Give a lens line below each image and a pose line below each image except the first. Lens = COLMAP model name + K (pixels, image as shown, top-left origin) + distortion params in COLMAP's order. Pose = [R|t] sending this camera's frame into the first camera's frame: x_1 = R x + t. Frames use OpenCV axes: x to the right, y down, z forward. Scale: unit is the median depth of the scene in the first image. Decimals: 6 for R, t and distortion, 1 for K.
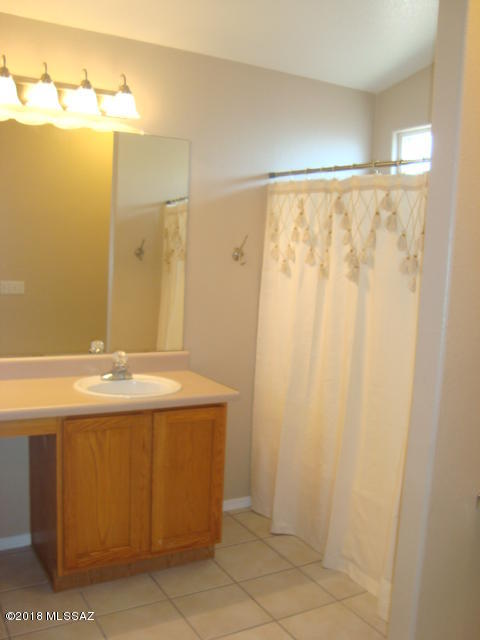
lens RADIAL K [[627.7, 0, 250.2], [0, 627.7, 325.5], [0, 0, 1]] dist [-0.201321, 0.198413]
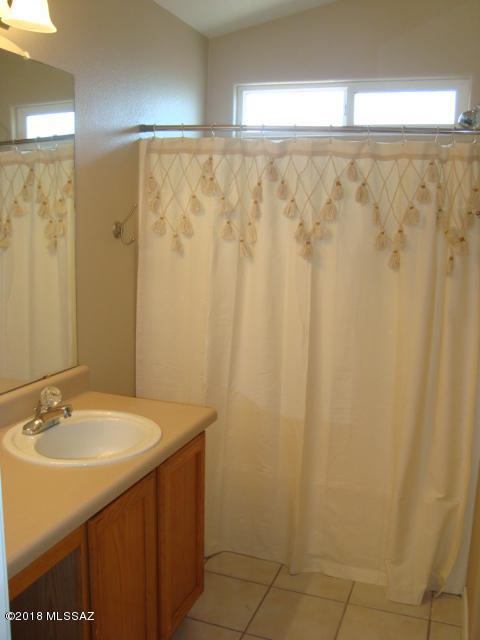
lens RADIAL K [[553.5, 0, 303.2], [0, 553.5, 318.1], [0, 0, 1]] dist [-0.158812, -0.045601]
pose [[0.733712, -0.118322, 0.669079, -0.337133], [0.070670, 0.992669, 0.098051, -0.059521], [-0.675775, -0.024658, 0.736695, 0.386064]]
